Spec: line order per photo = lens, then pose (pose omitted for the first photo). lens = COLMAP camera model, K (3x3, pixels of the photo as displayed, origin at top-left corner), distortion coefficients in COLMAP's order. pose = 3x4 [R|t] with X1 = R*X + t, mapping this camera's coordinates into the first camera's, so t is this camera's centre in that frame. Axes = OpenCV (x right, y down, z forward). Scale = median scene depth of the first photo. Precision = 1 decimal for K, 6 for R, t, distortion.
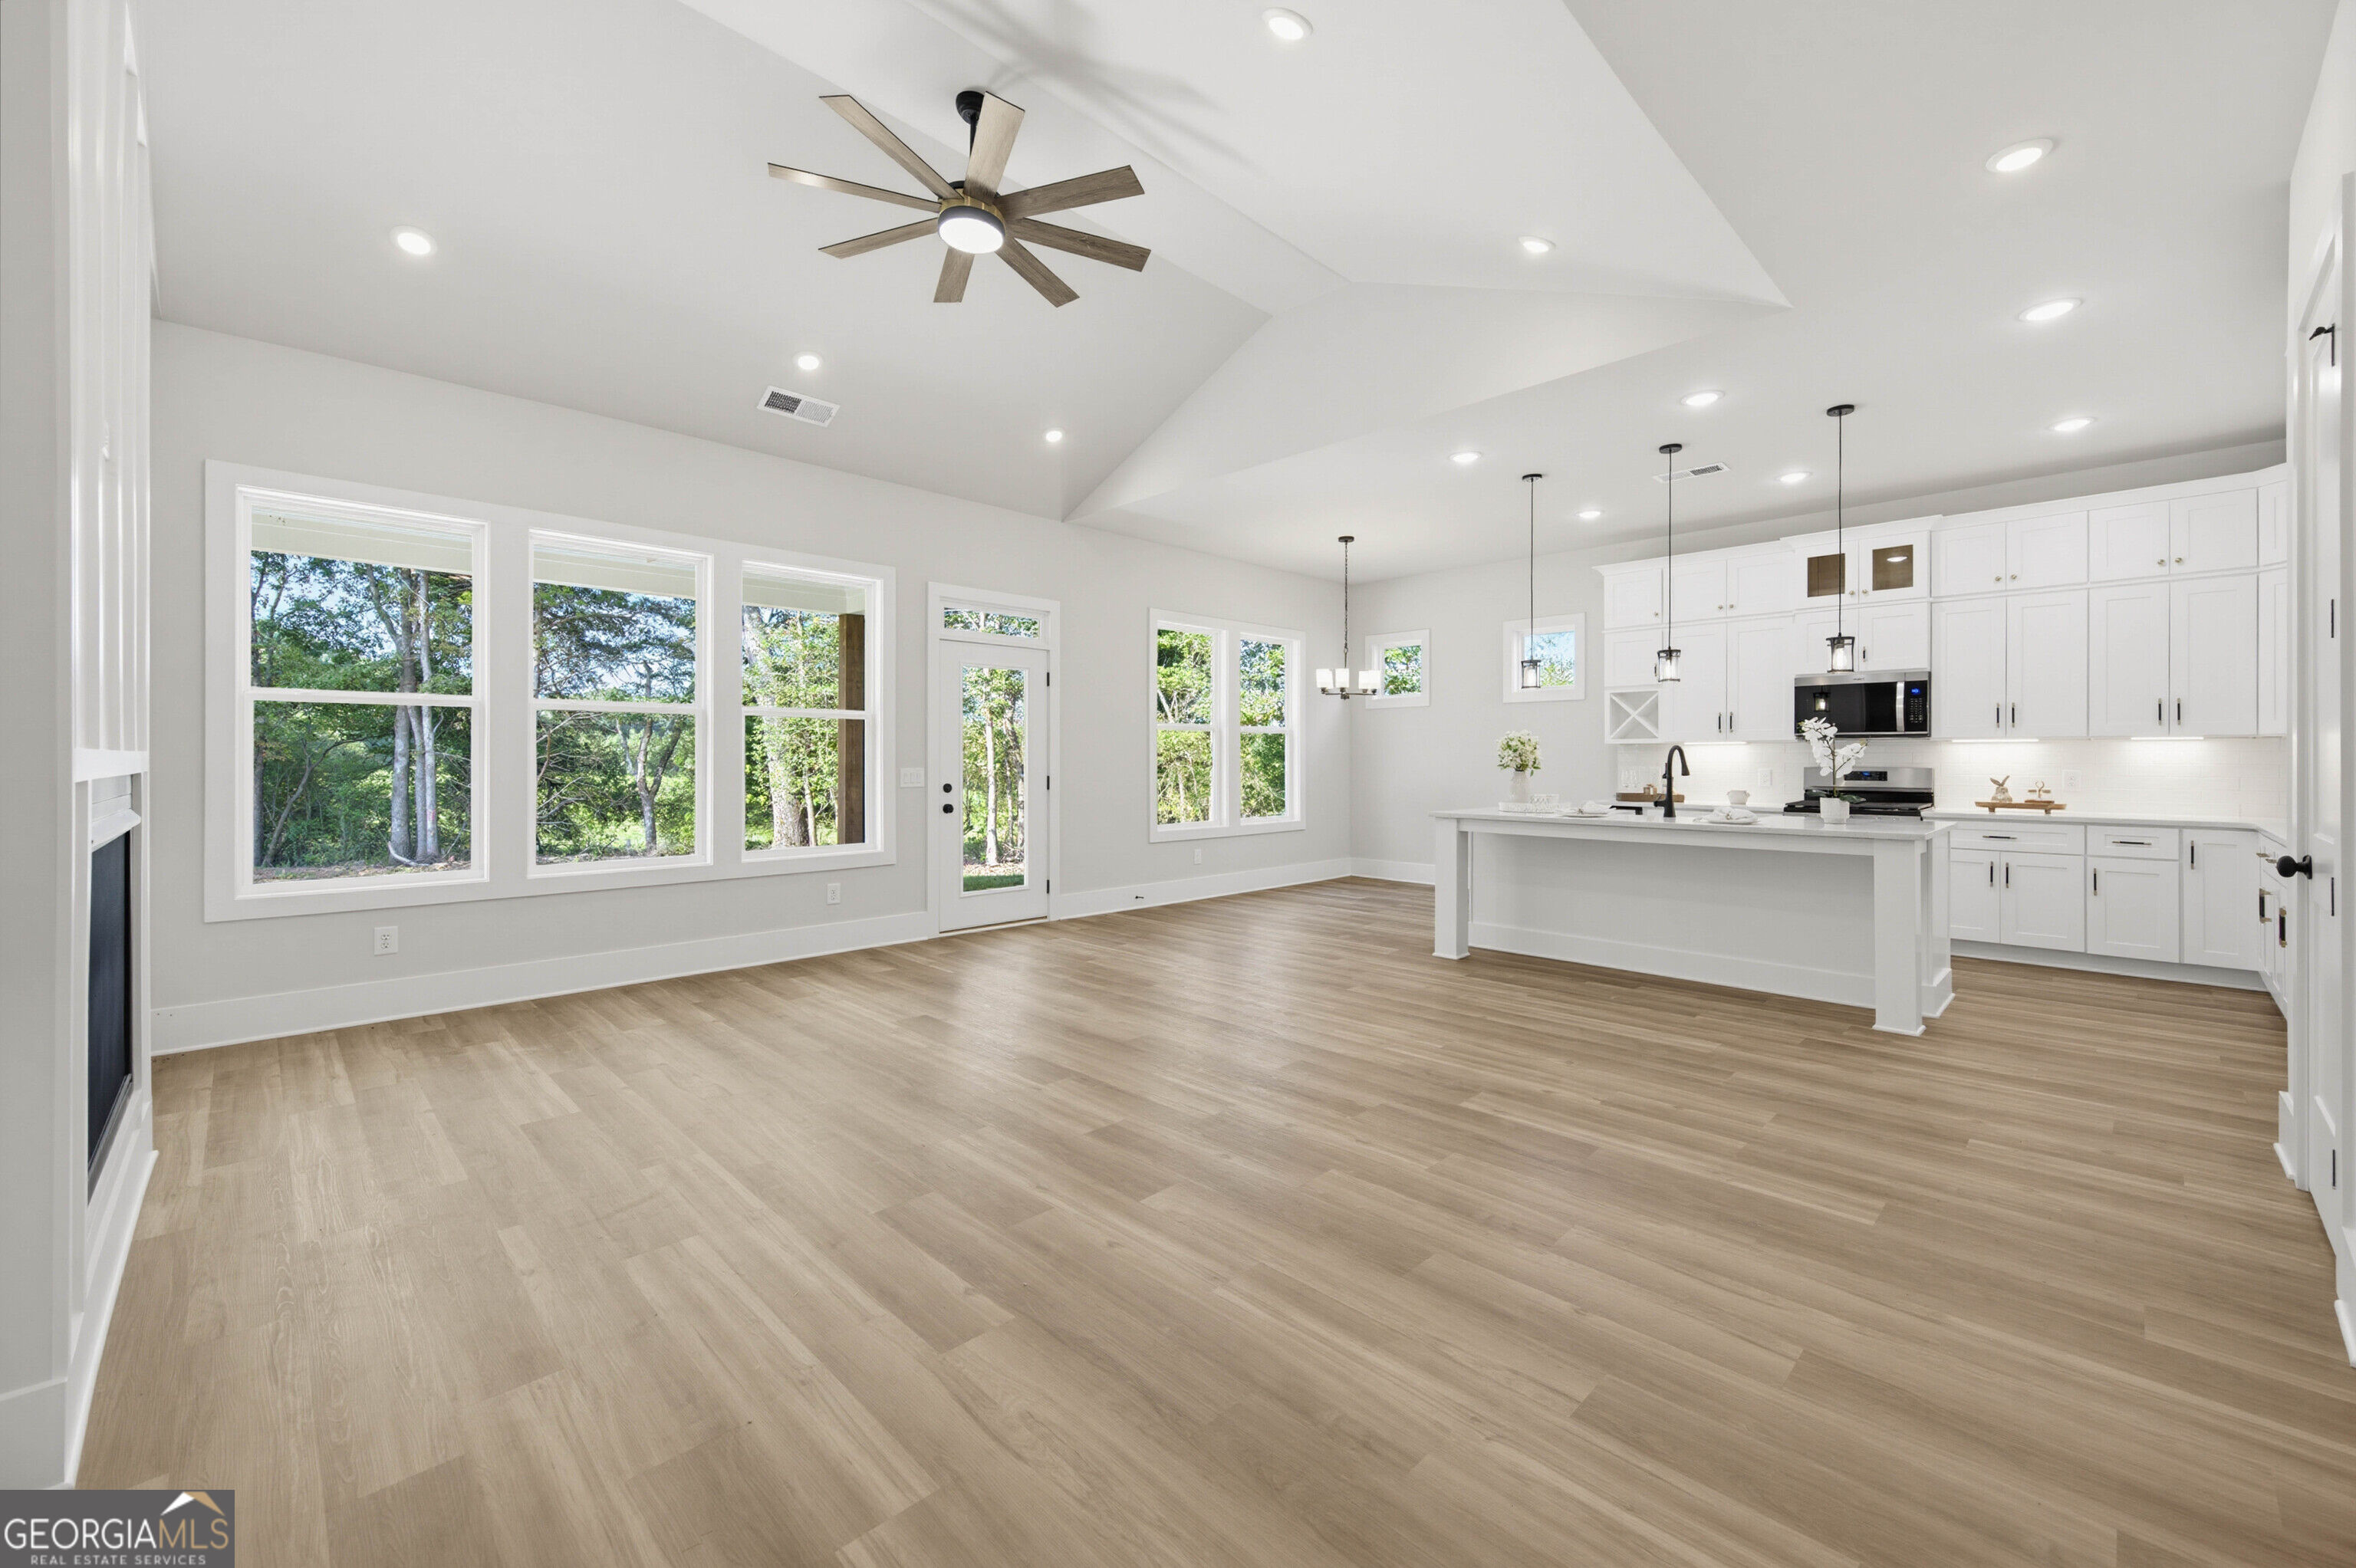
lens RADIAL K [[938.8, 0, 1211.2], [0, 938.8, 761.6], [0, 0, 1]] dist [-0.001171, -0.000316]
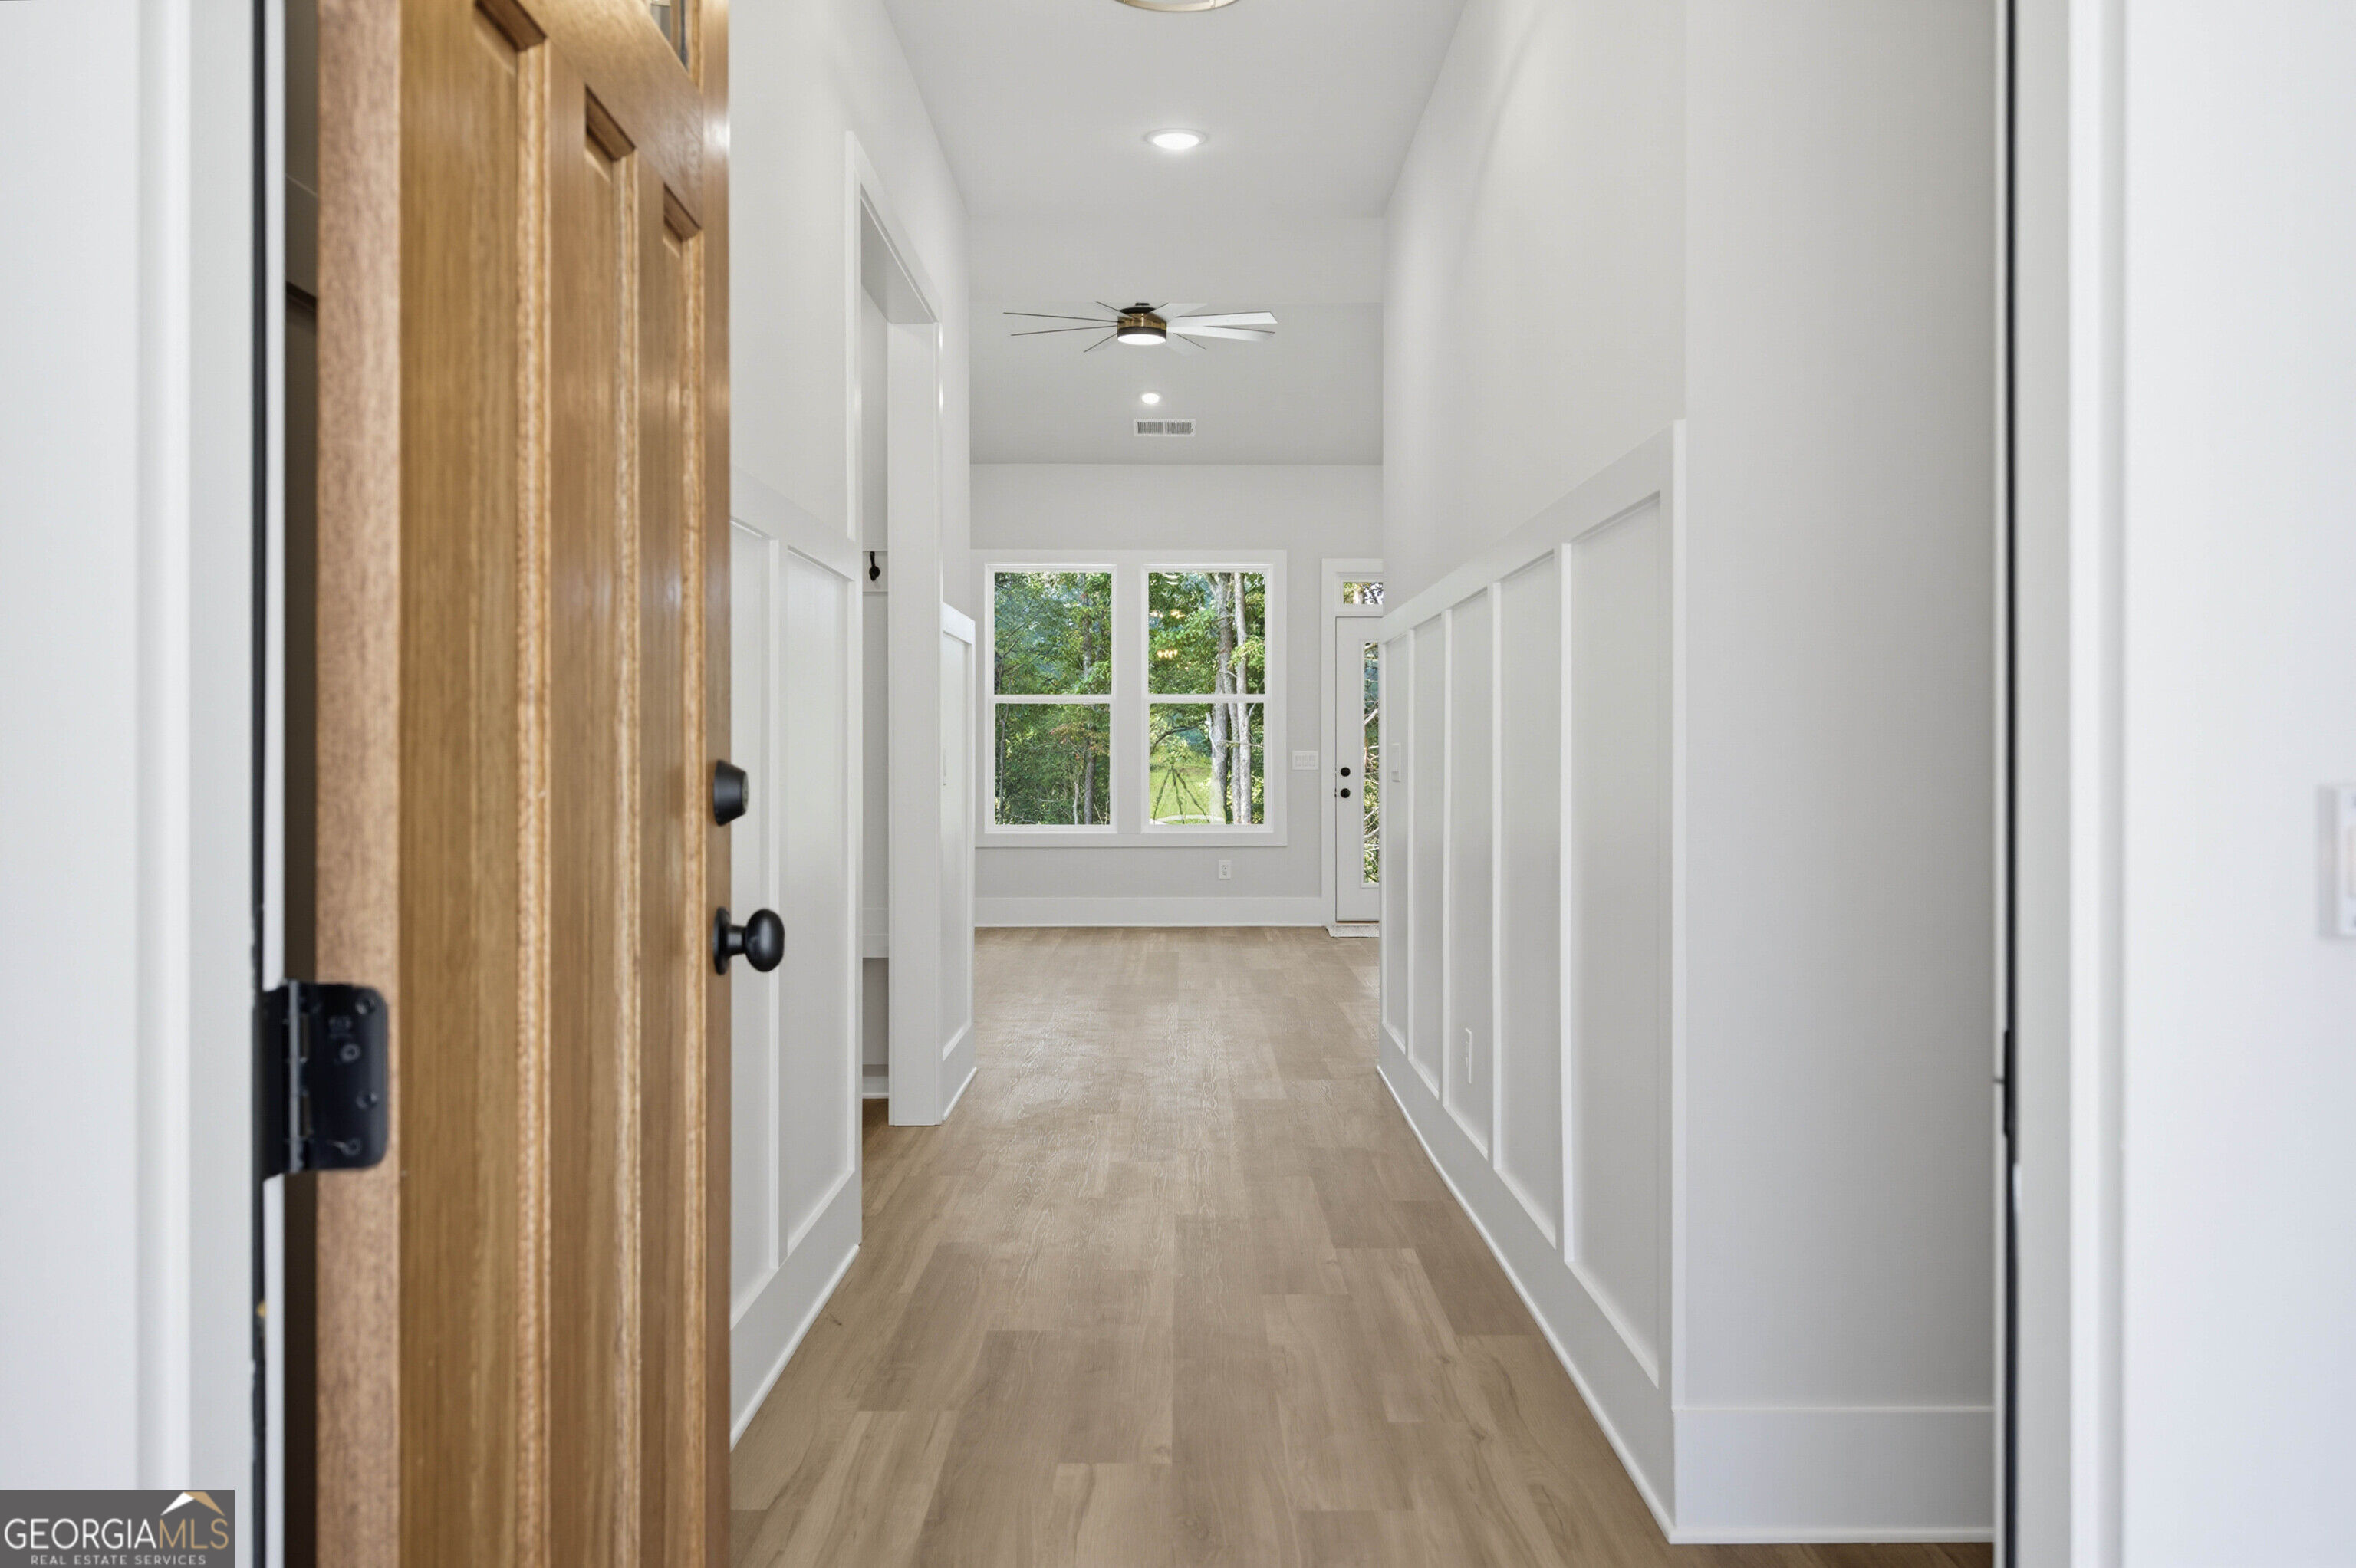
lens RADIAL K [[2056.0, 0, 1178.0], [0, 2056.0, 784.0], [0, 0, 1]] dist [-0.000536, -0.000147]
pose [[0.699527, 0.007005, -0.714572, 1.212209], [-0.000300, 0.999955, 0.009509, 0.022878], [0.714606, -0.006438, 0.699498, -0.650190]]
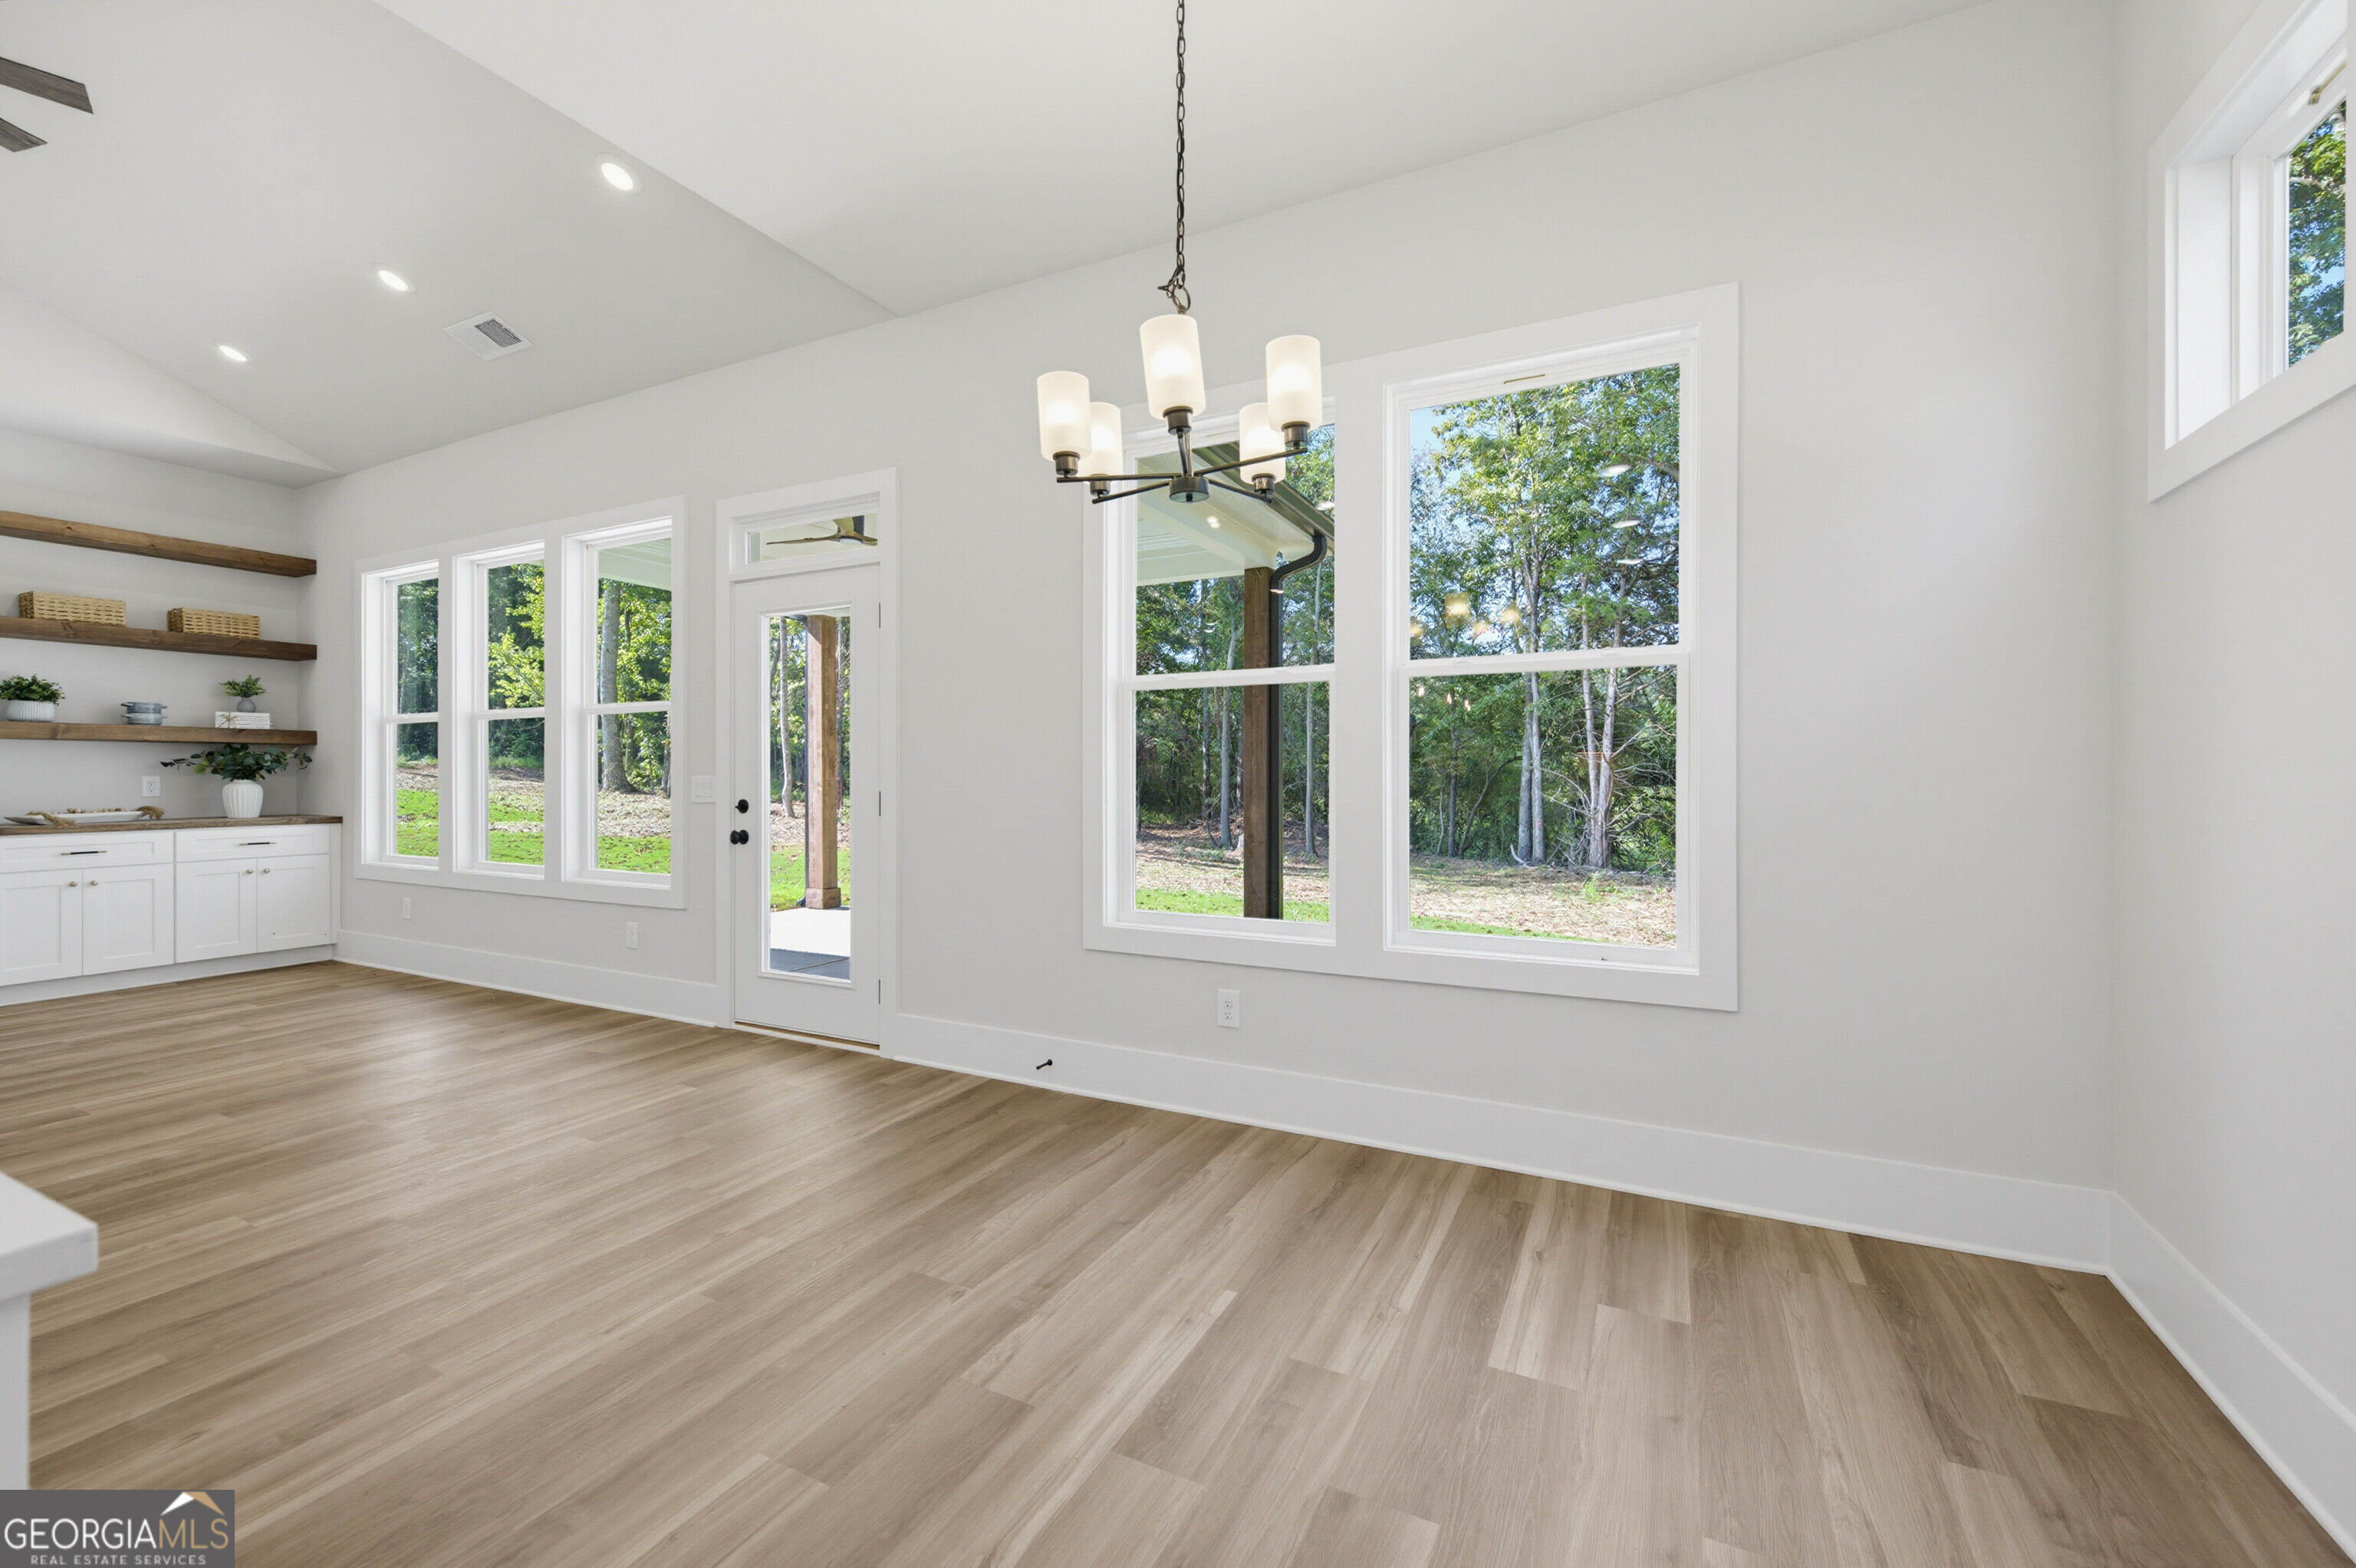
lens RADIAL K [[935.2, 0, 1185.3], [0, 935.2, 778.8], [0, 0, 1]] dist [0.001504, 0.000013]
pose [[0.306890, 0.002500, -0.951742, 0.486119], [-0.001176, 0.999997, 0.002248, 0.008116], [0.951744, 0.000429, 0.306892, 1.208265]]
